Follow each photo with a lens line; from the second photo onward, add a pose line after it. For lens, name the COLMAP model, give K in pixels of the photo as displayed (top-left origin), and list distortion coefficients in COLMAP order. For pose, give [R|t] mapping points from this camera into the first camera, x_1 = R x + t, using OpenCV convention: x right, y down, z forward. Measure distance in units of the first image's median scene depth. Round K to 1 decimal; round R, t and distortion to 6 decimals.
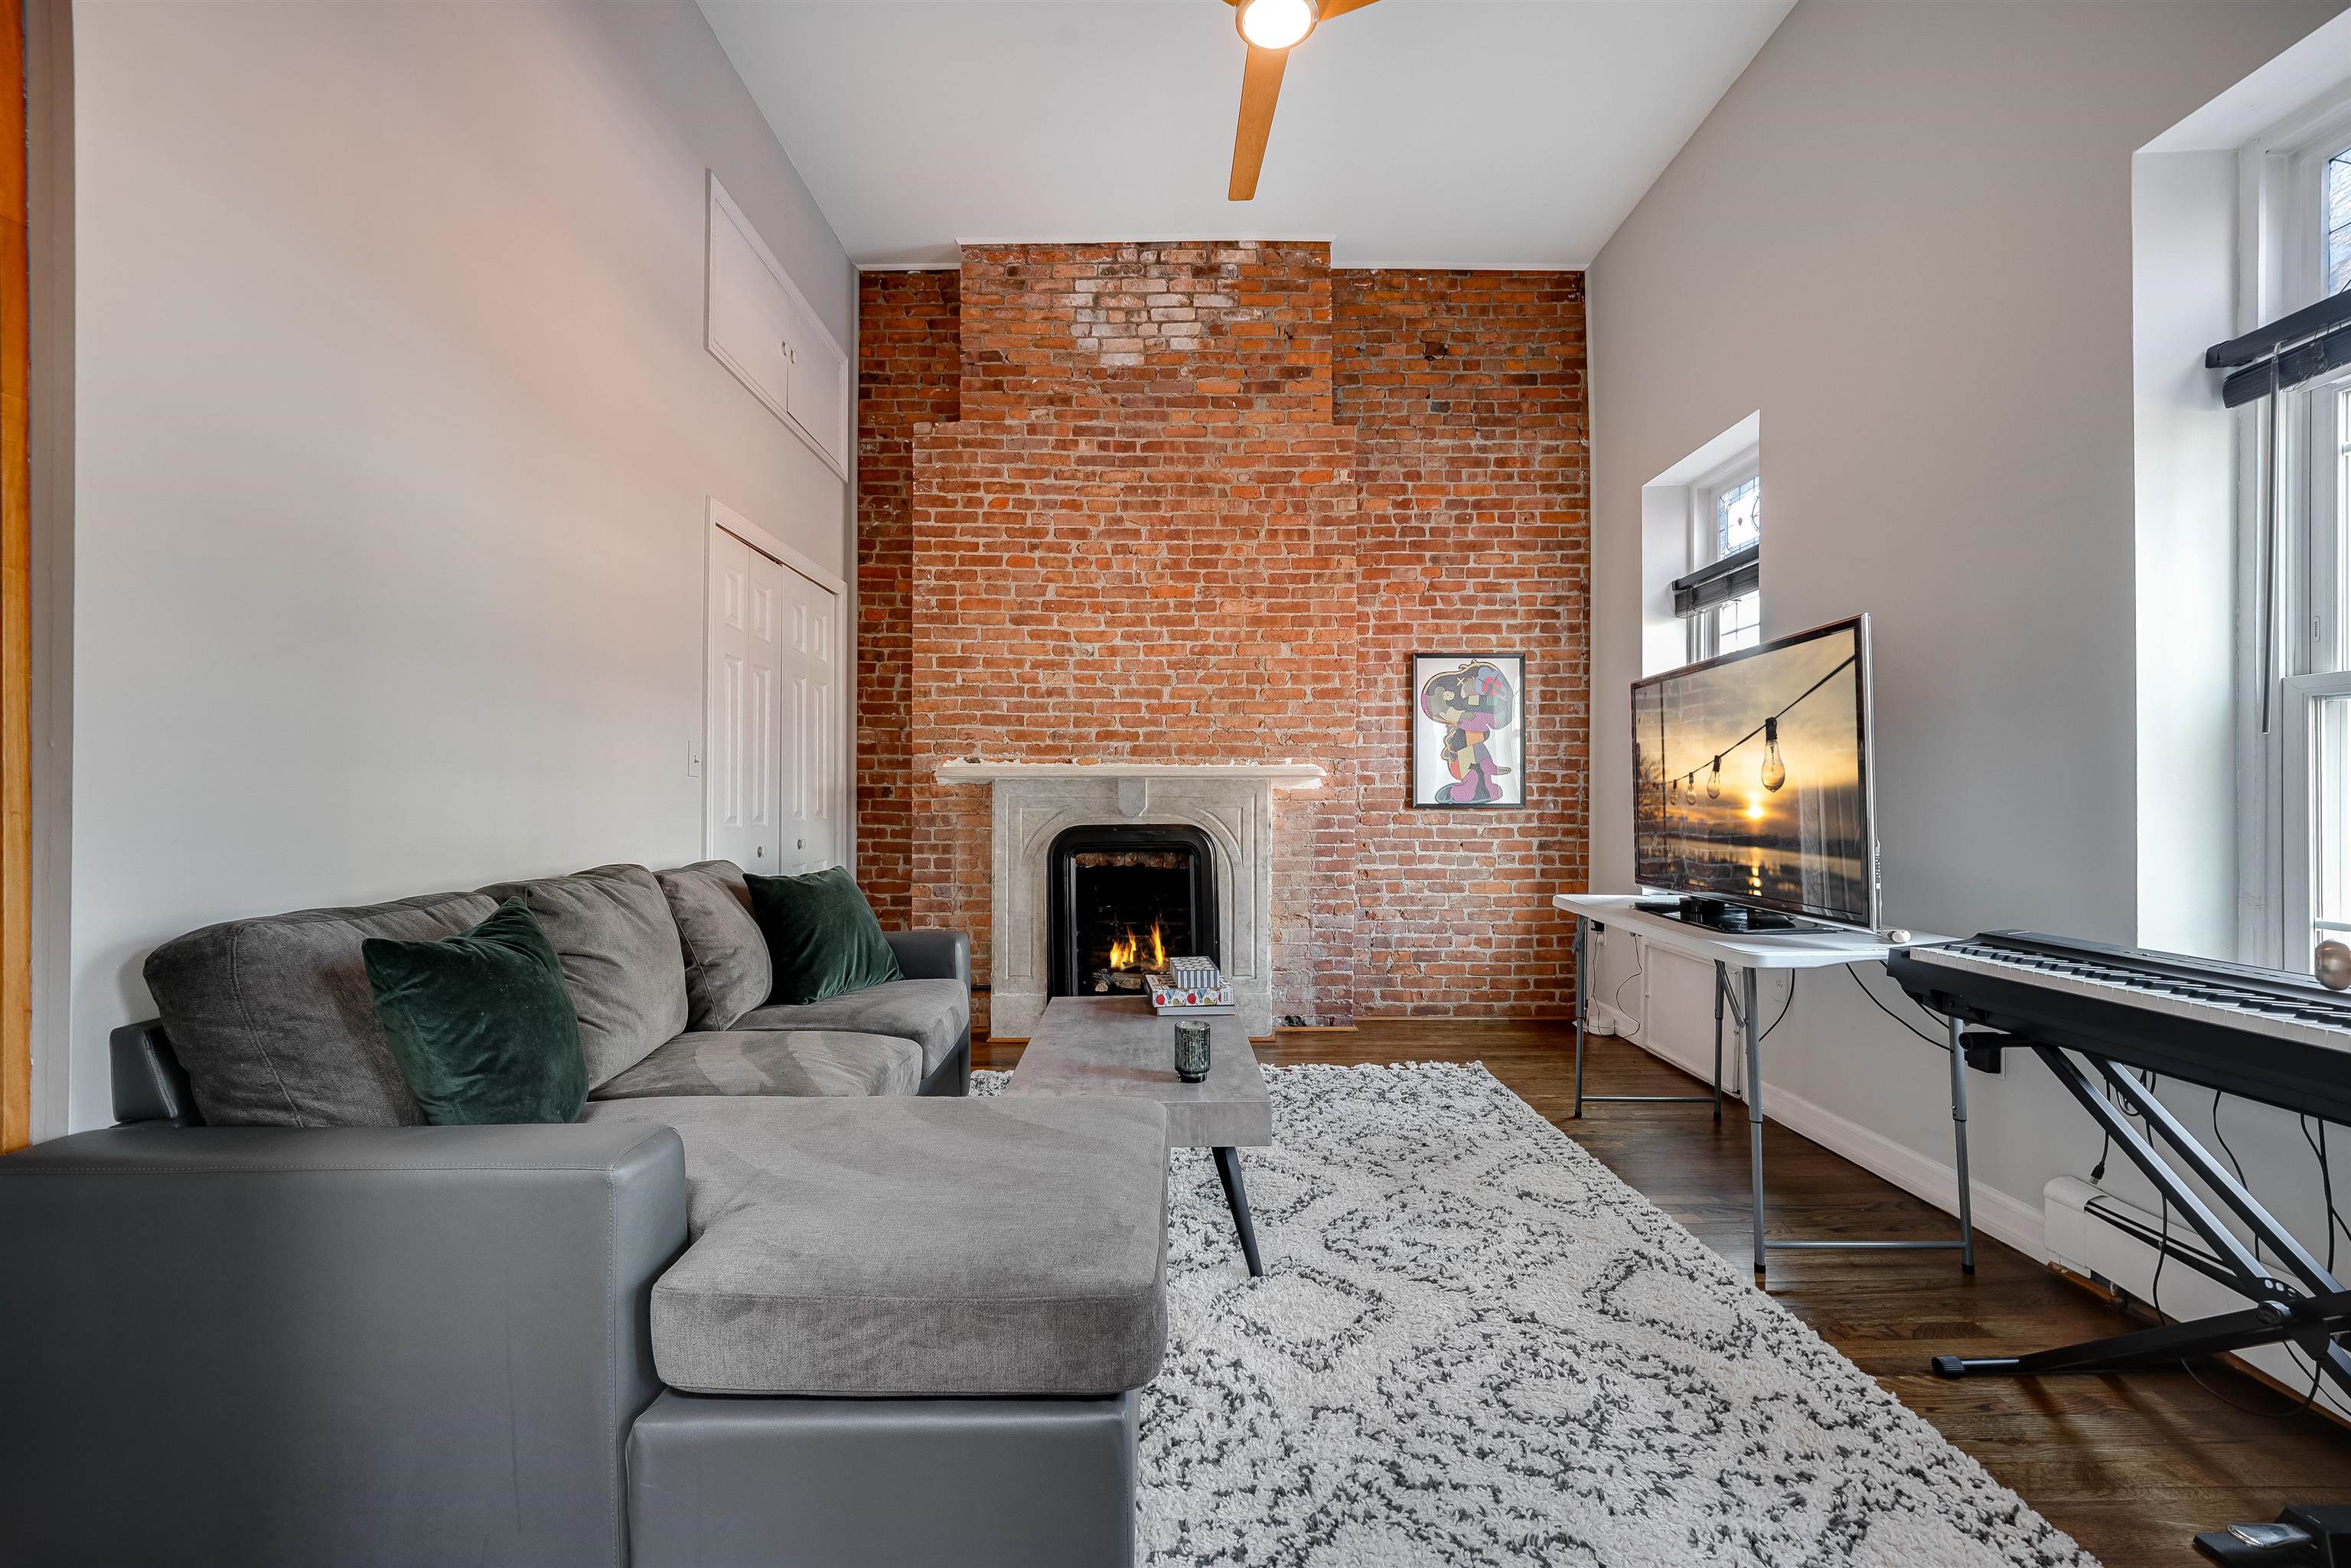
lens RADIAL K [[947.2, 0, 1152.9], [0, 947.2, 805.0], [0, 0, 1]] dist [-0.015378, 0.003363]
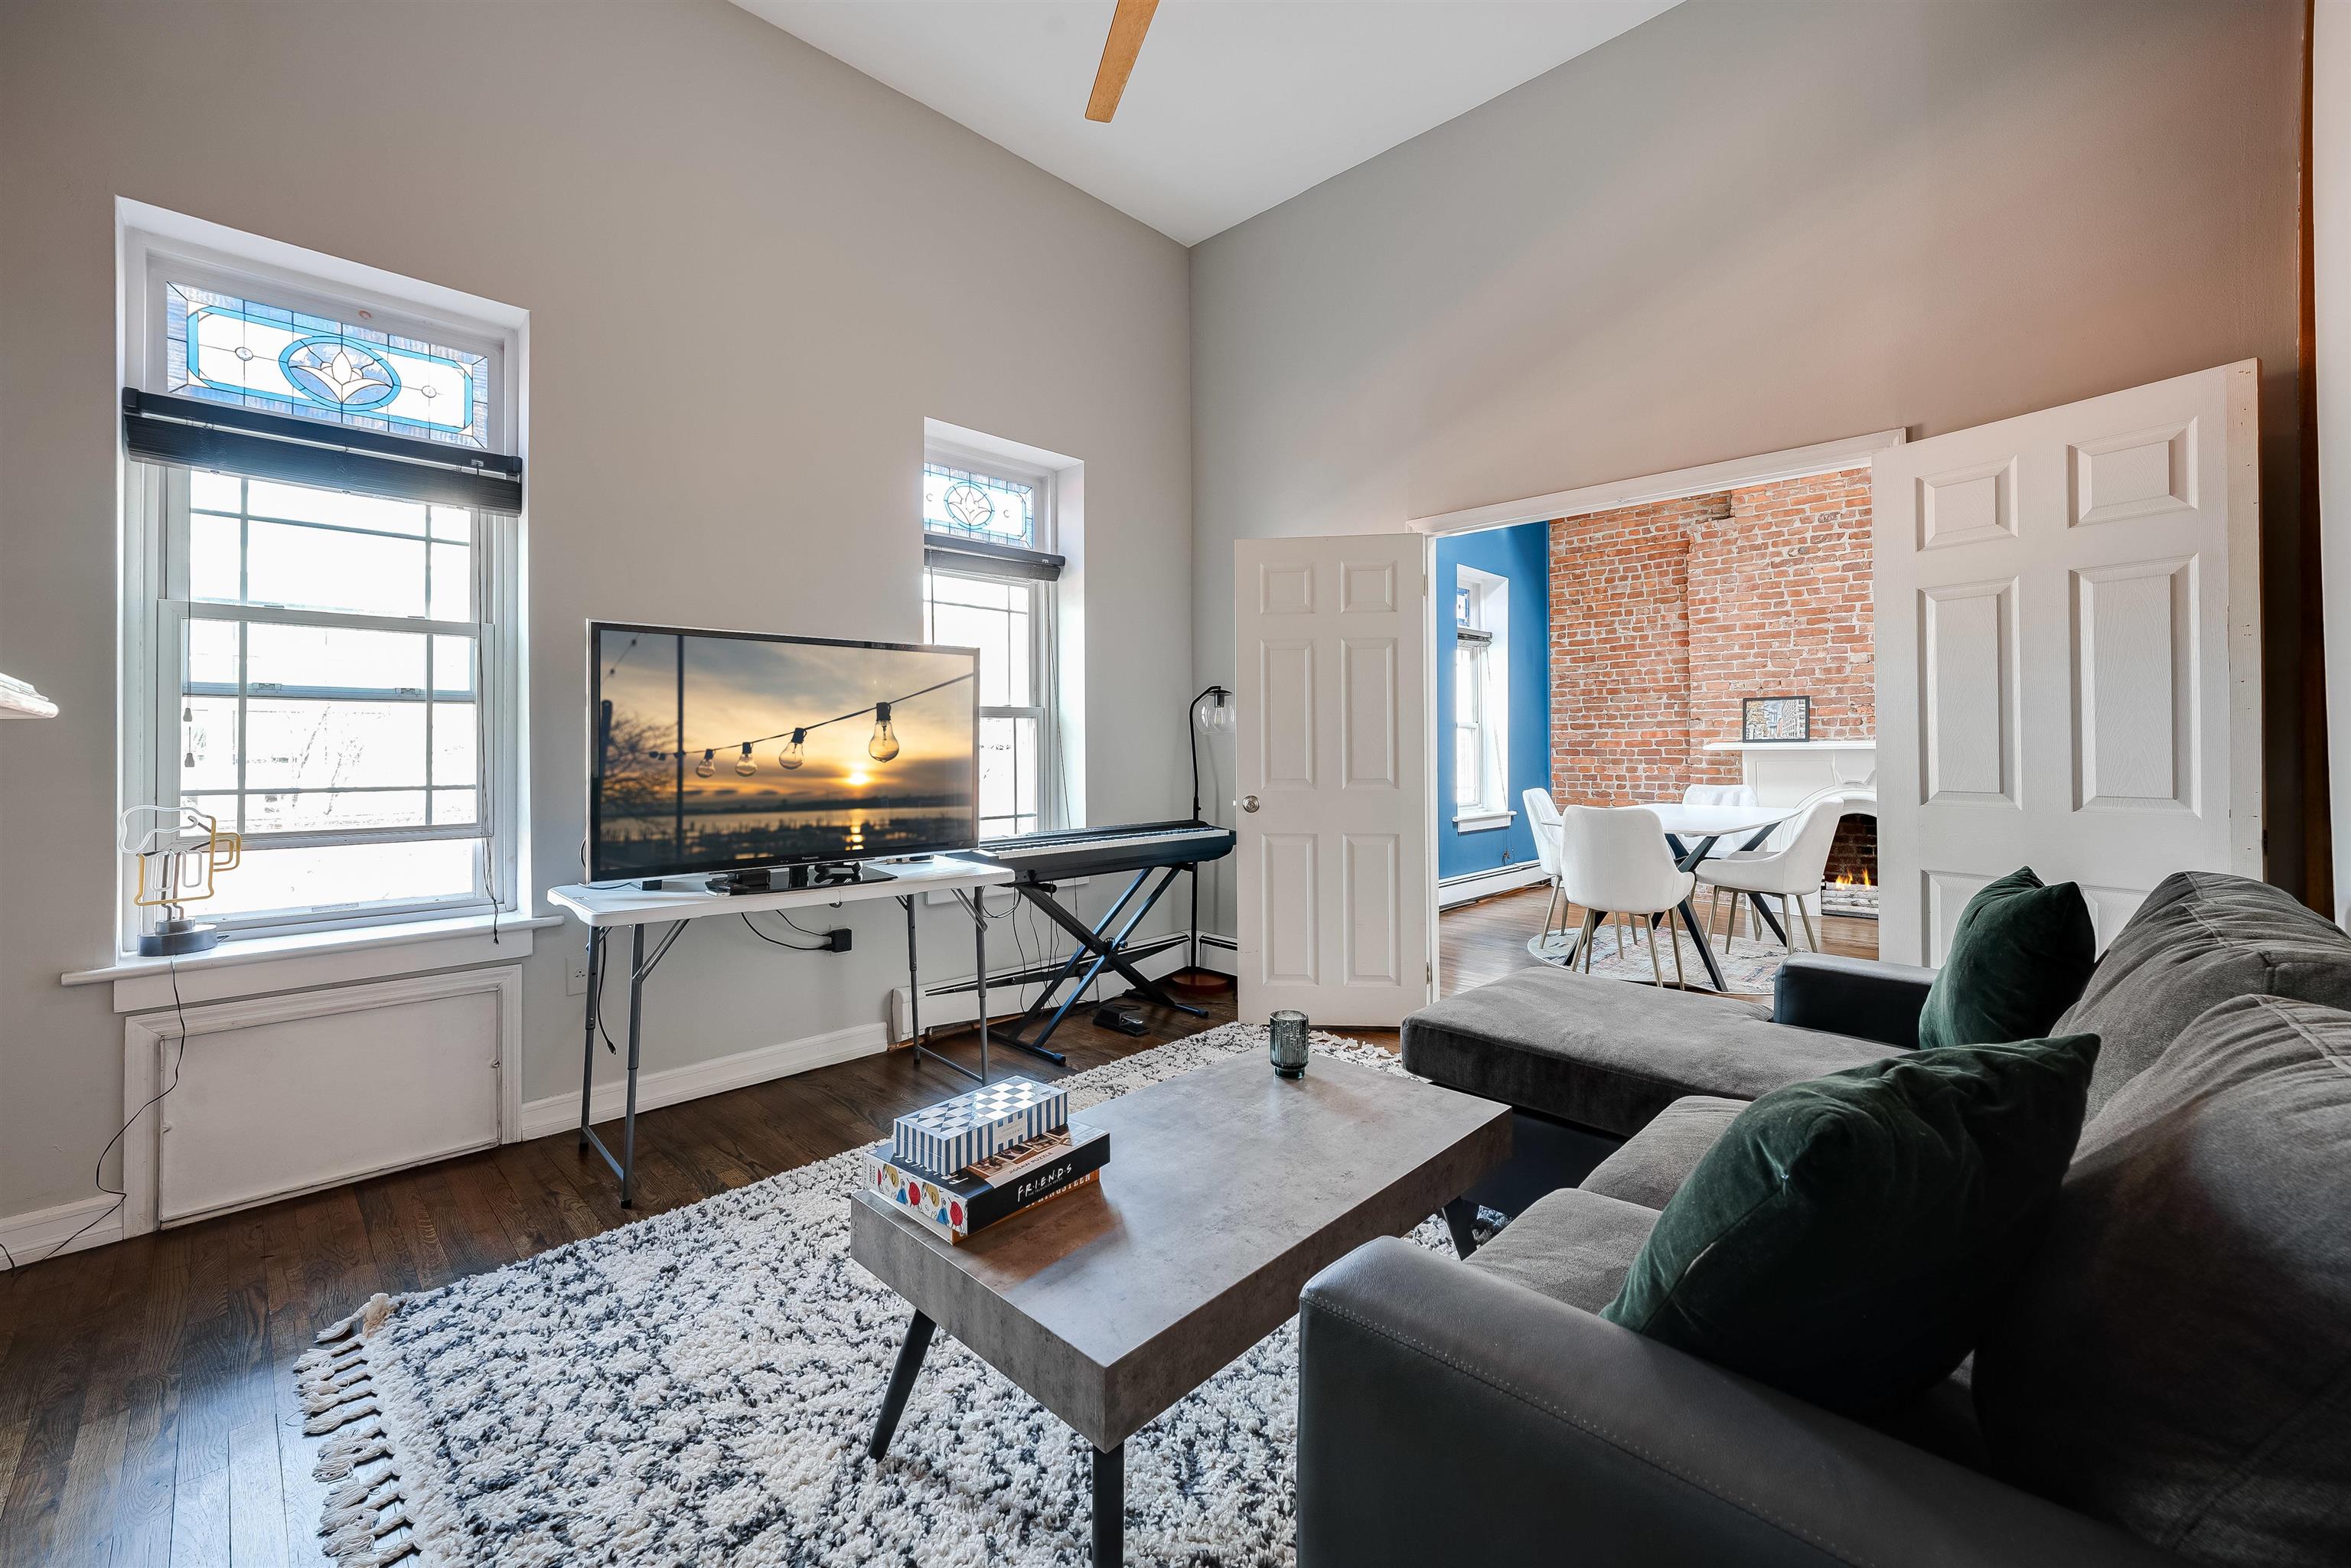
lens RADIAL K [[947.2, 0, 1151.8], [0, 947.2, 743.0], [0, 0, 1]] dist [-0.015378, 0.003363]
pose [[-0.716612, 0.010220, 0.697397, -0.268796], [0.010200, 0.999939, -0.004173, -0.017123], [-0.697397, 0.004123, -0.716673, 0.932621]]
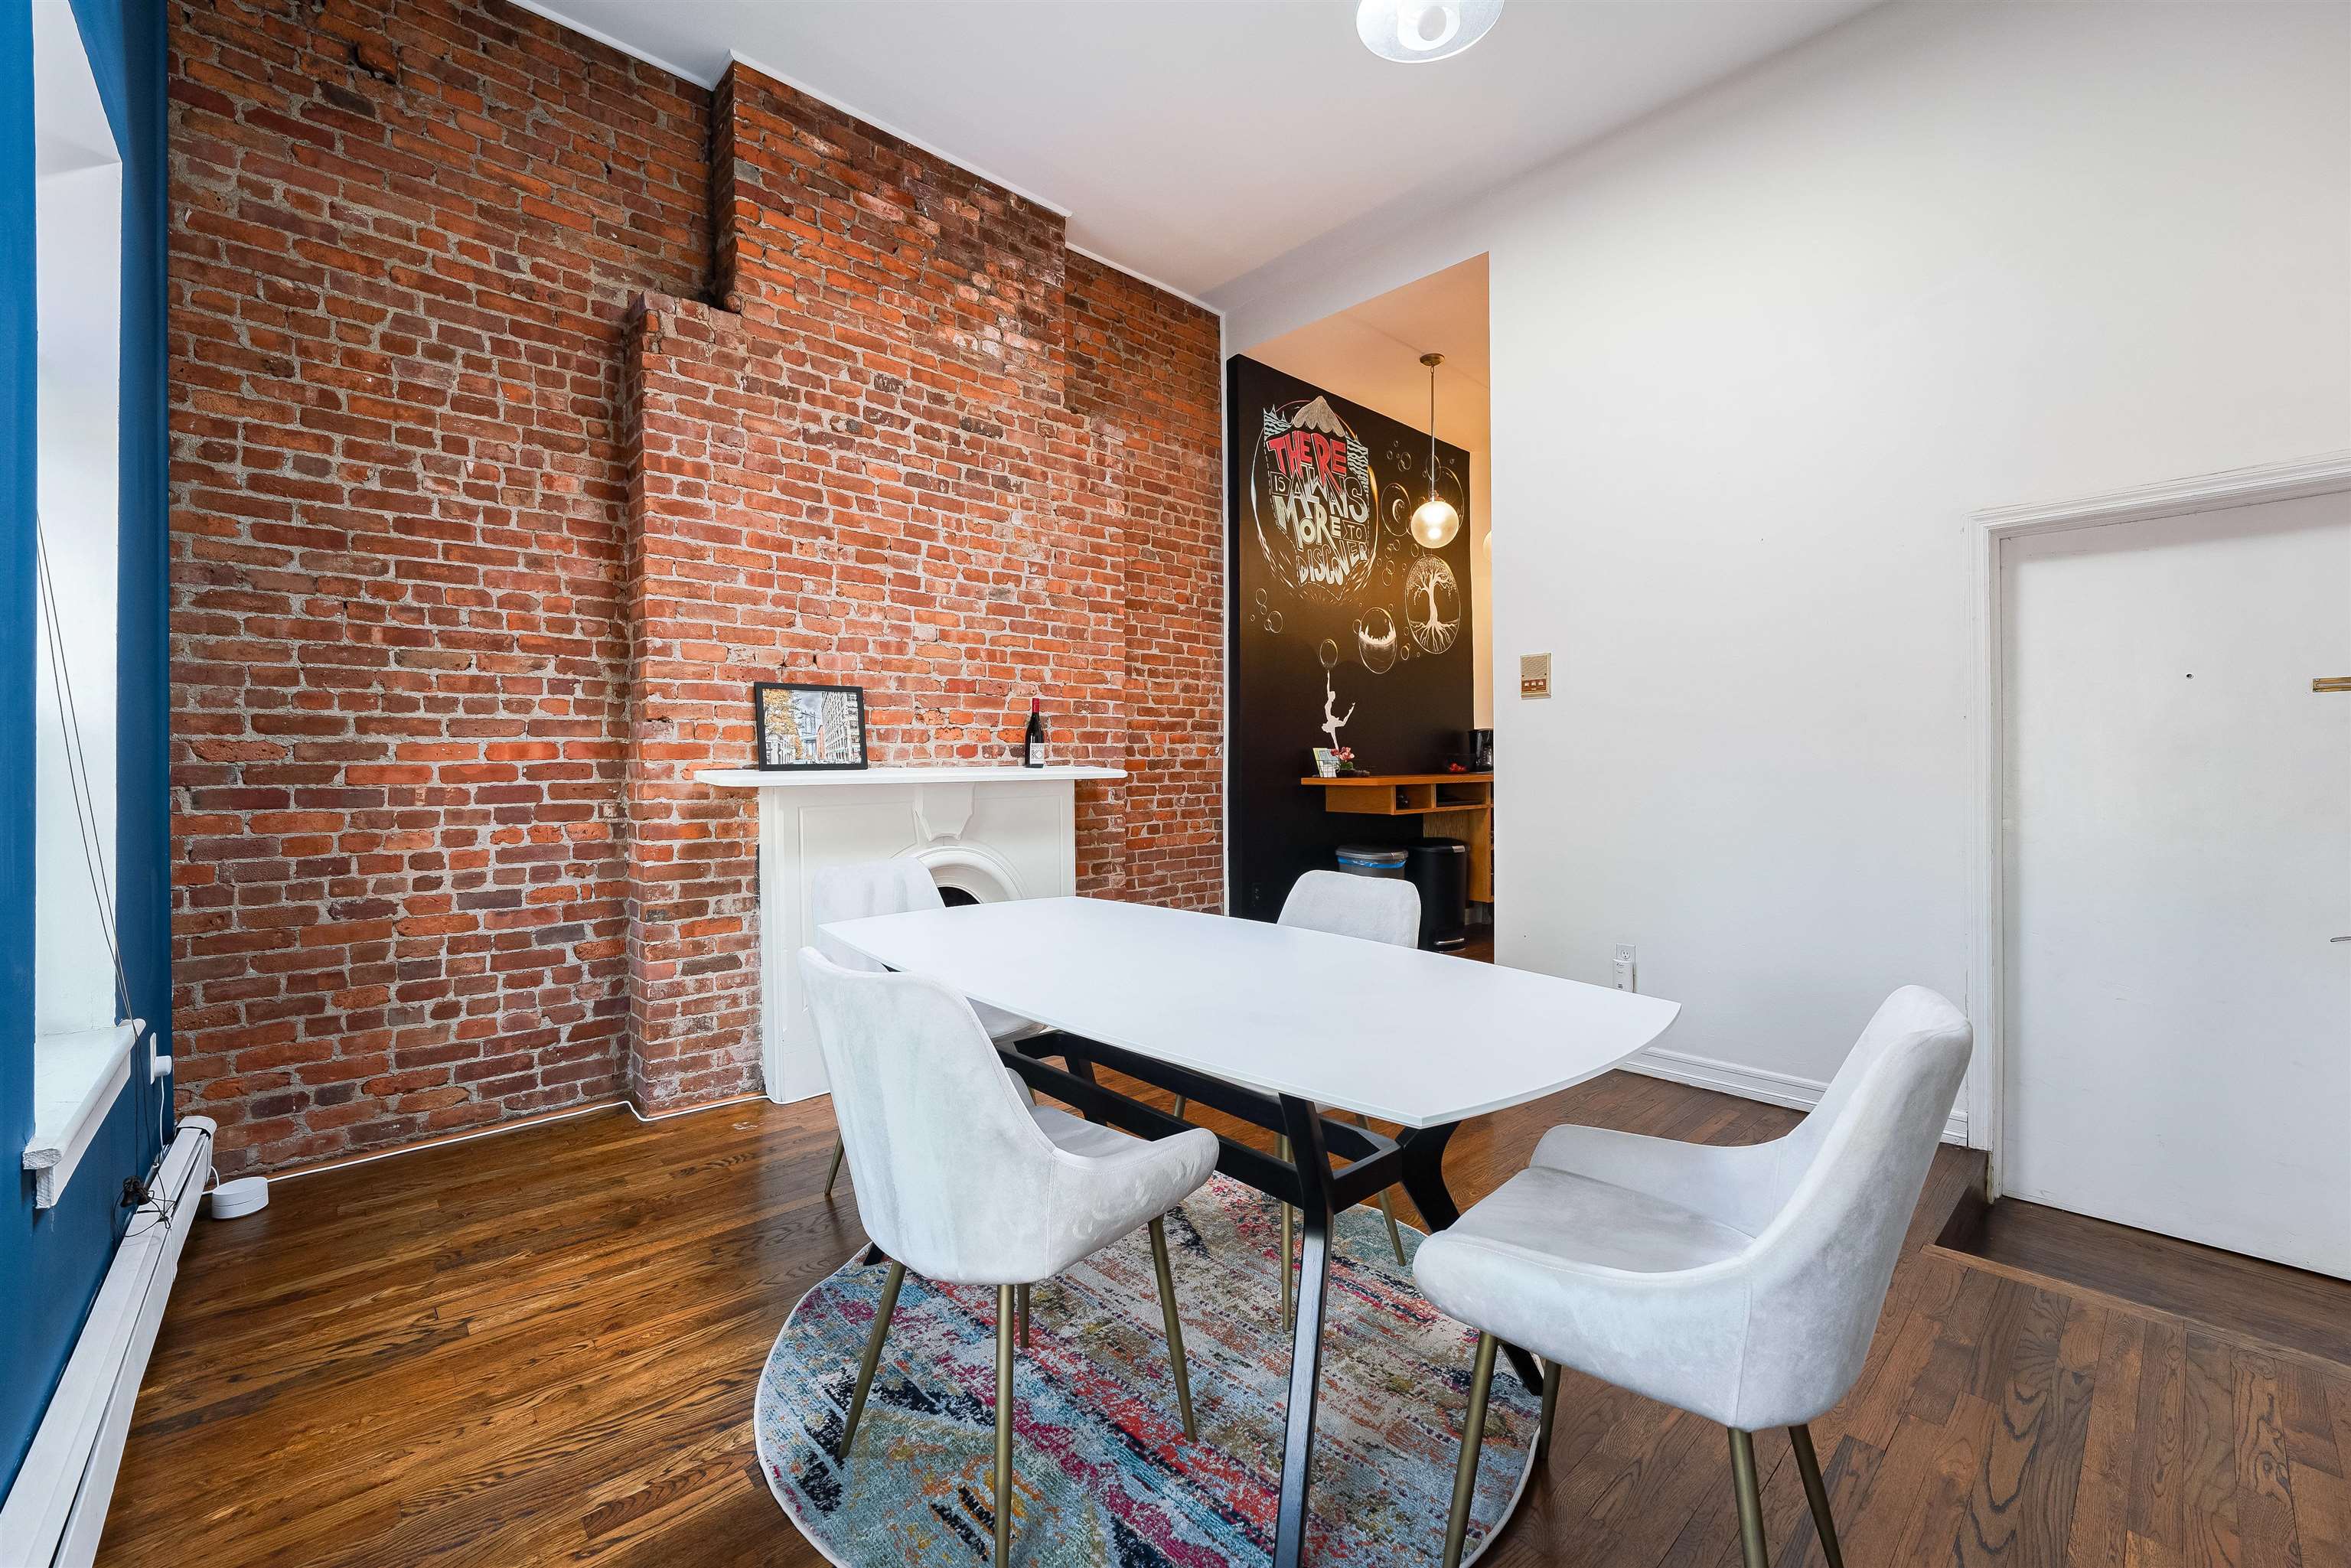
lens RADIAL K [[951.6, 0, 1169.1], [0, 951.6, 764.8], [0, 0, 1]] dist [-0.015066, 0.002809]
pose [[-0.725634, 0.004261, -0.688067, 0.404429], [0.001765, 0.999989, 0.004331, -0.022201], [0.688078, 0.001928, -0.725634, -0.057666]]
